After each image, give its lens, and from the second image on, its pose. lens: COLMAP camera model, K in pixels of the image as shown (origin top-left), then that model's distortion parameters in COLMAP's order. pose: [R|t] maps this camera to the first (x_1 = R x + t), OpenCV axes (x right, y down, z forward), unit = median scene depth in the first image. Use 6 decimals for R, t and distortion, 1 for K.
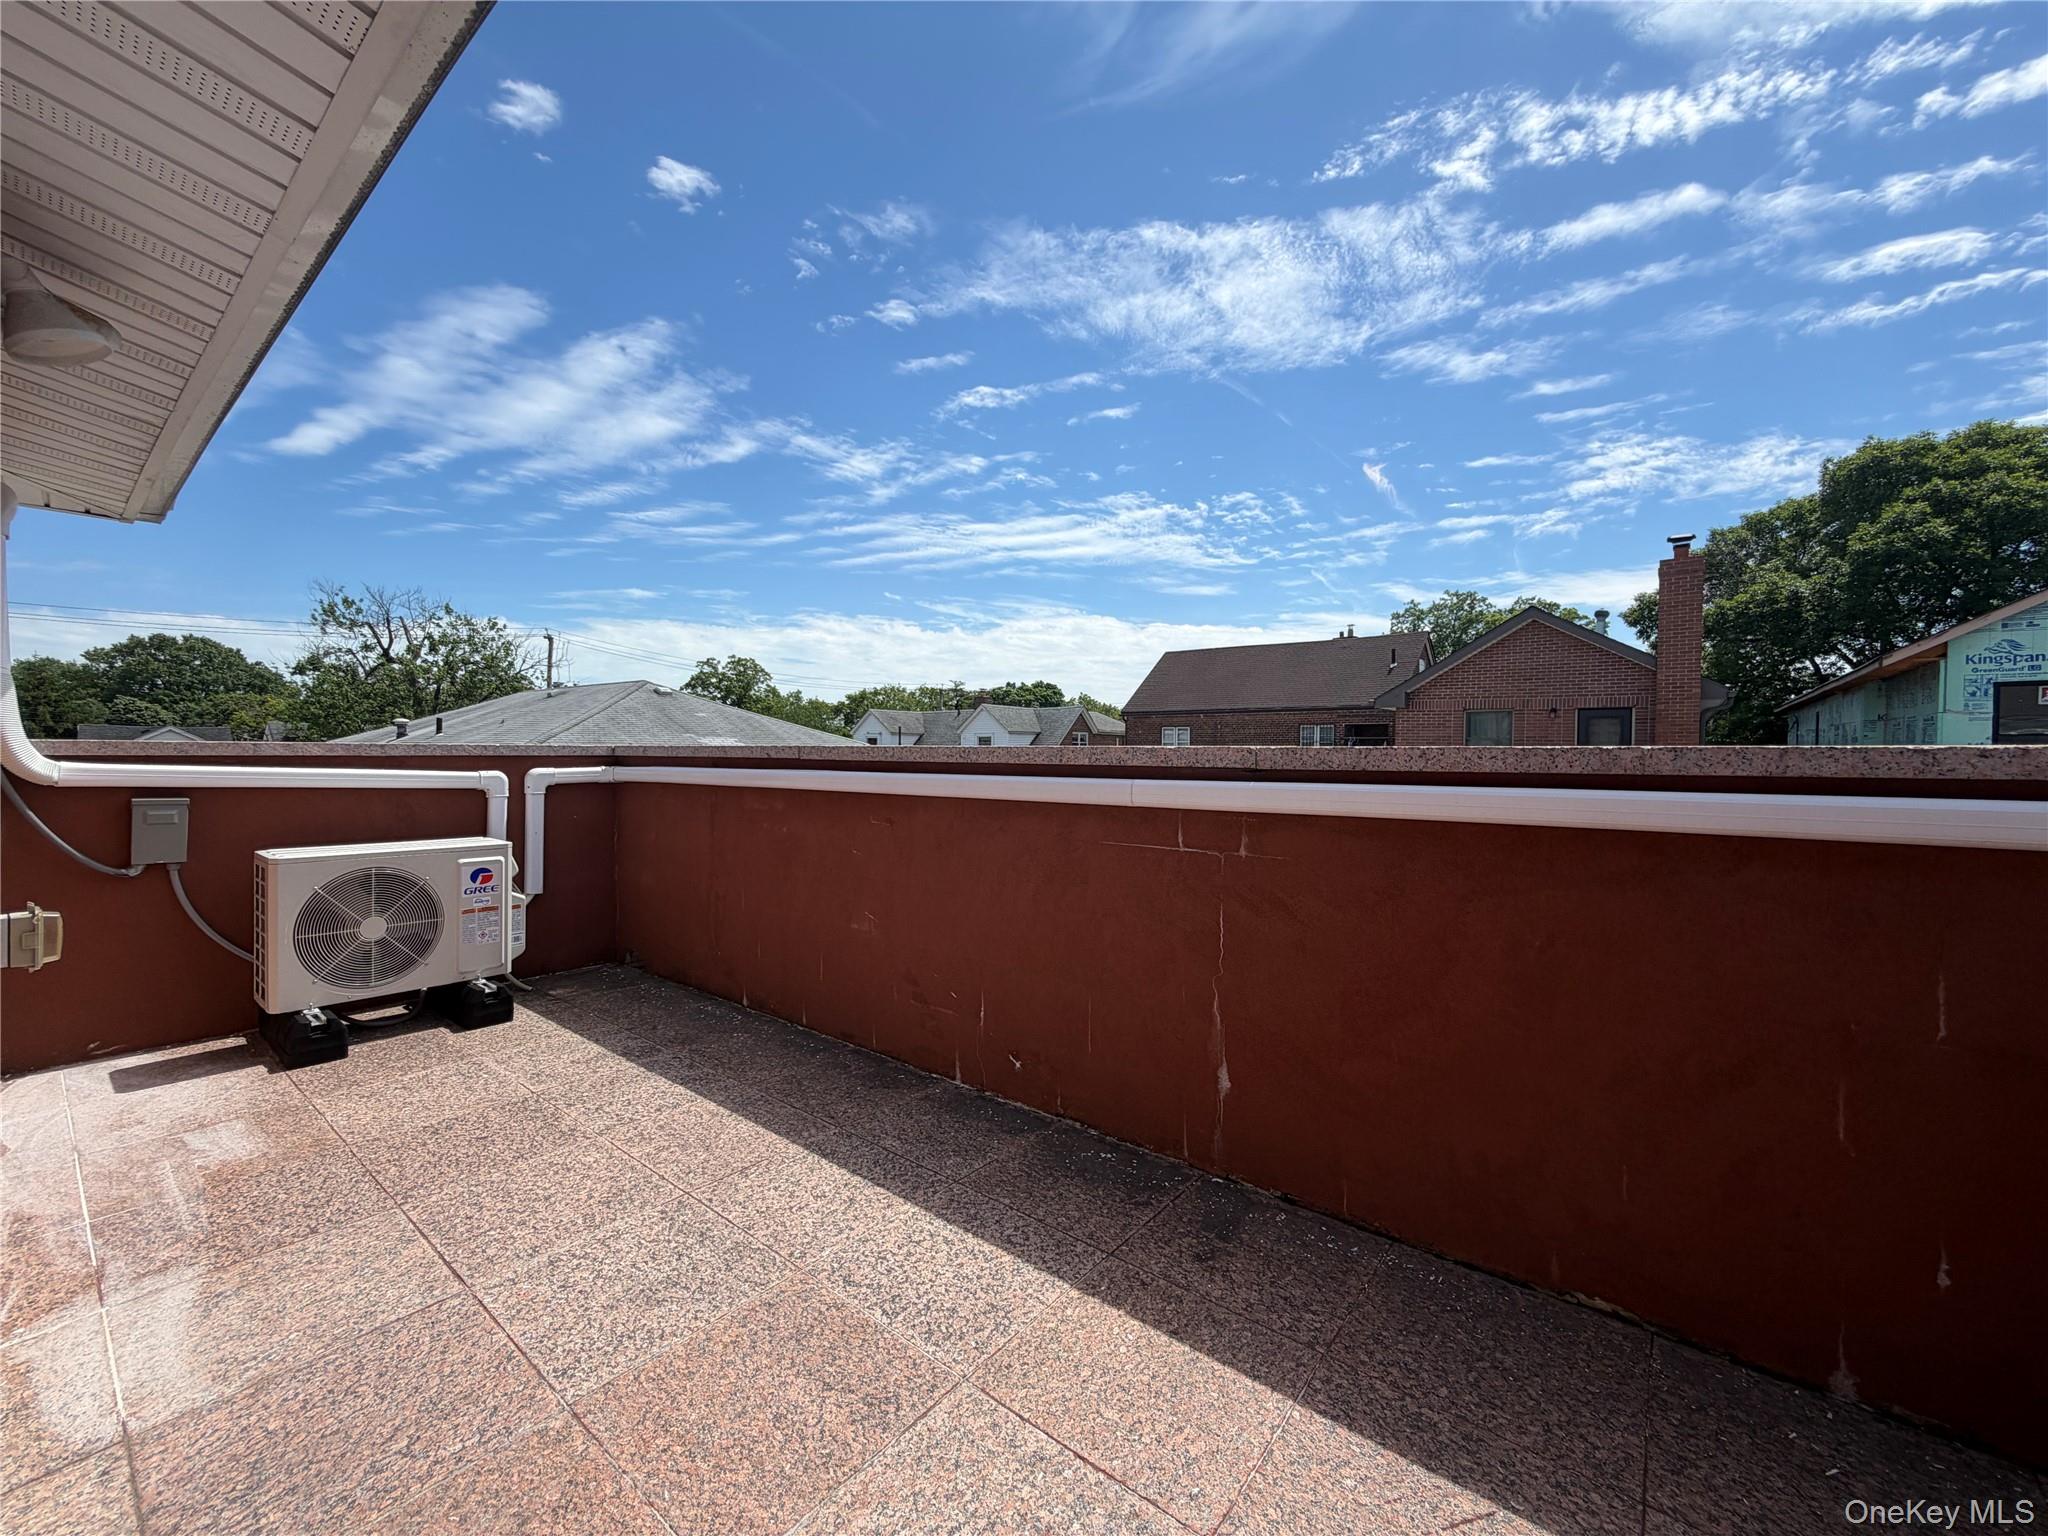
lens RADIAL K [[815.3, 0, 1019.9], [0, 815.3, 769.0], [0, 0, 1]] dist [0.001550, 0.000204]
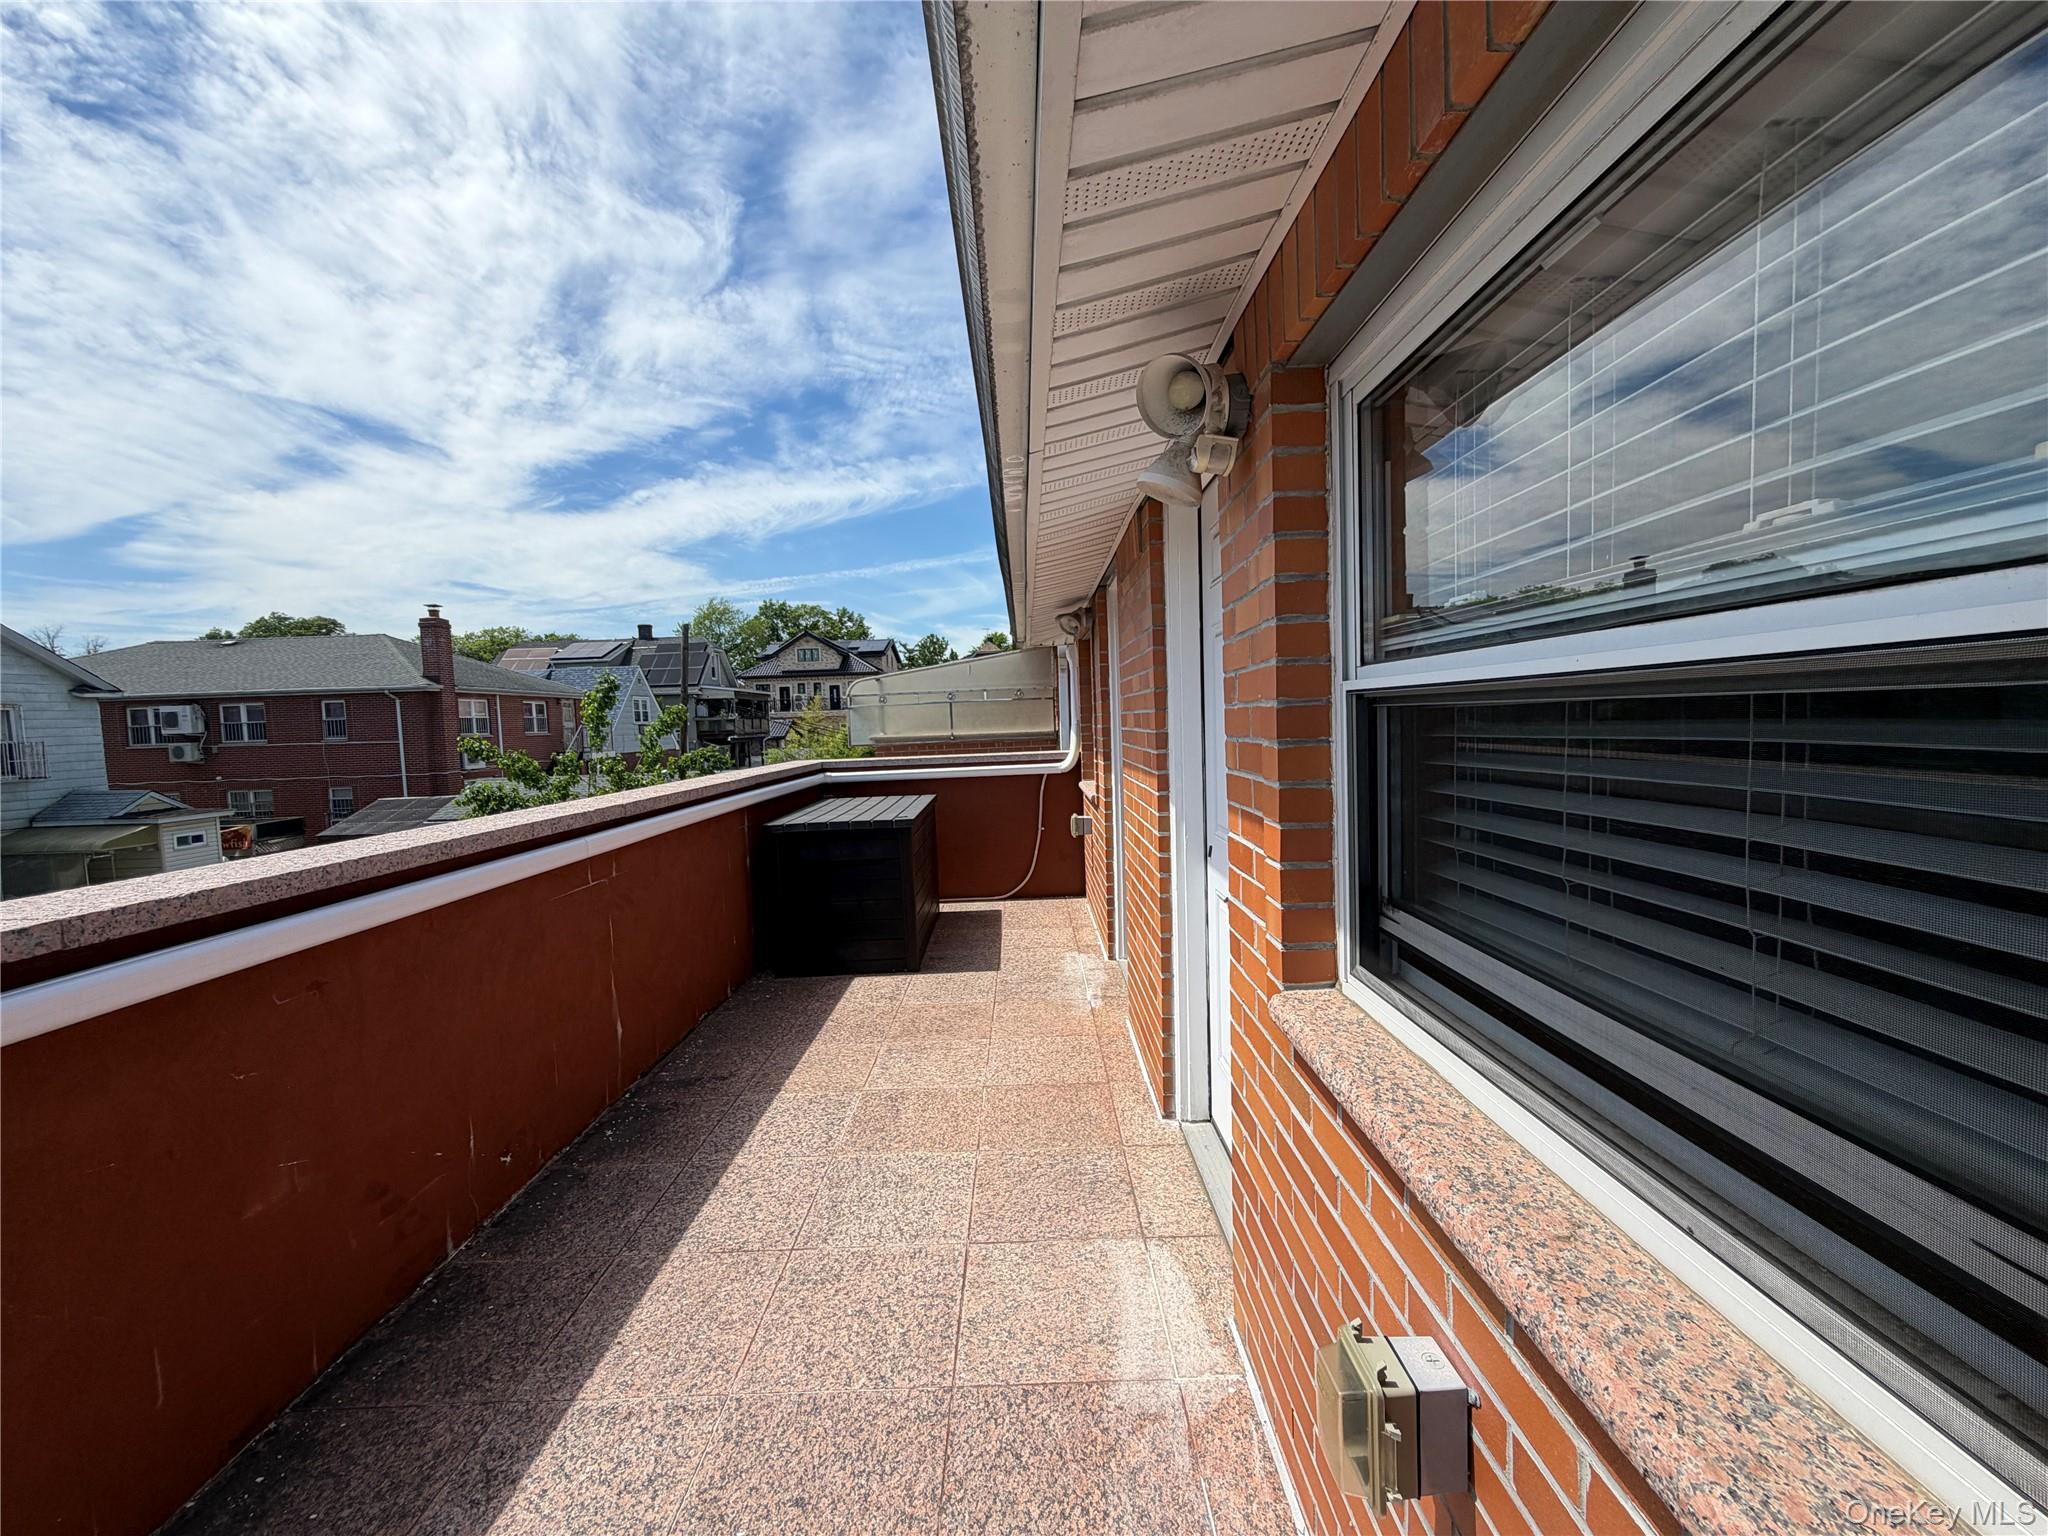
lens RADIAL K [[815.3, 0, 1019.9], [0, 815.3, 769.0], [0, 0, 1]] dist [0.001550, 0.000204]
pose [[-0.624803, -0.031036, 0.780166, -1.329093], [0.046502, 0.995957, 0.076862, -0.168441], [-0.779397, 0.084302, -0.620833, 1.297598]]
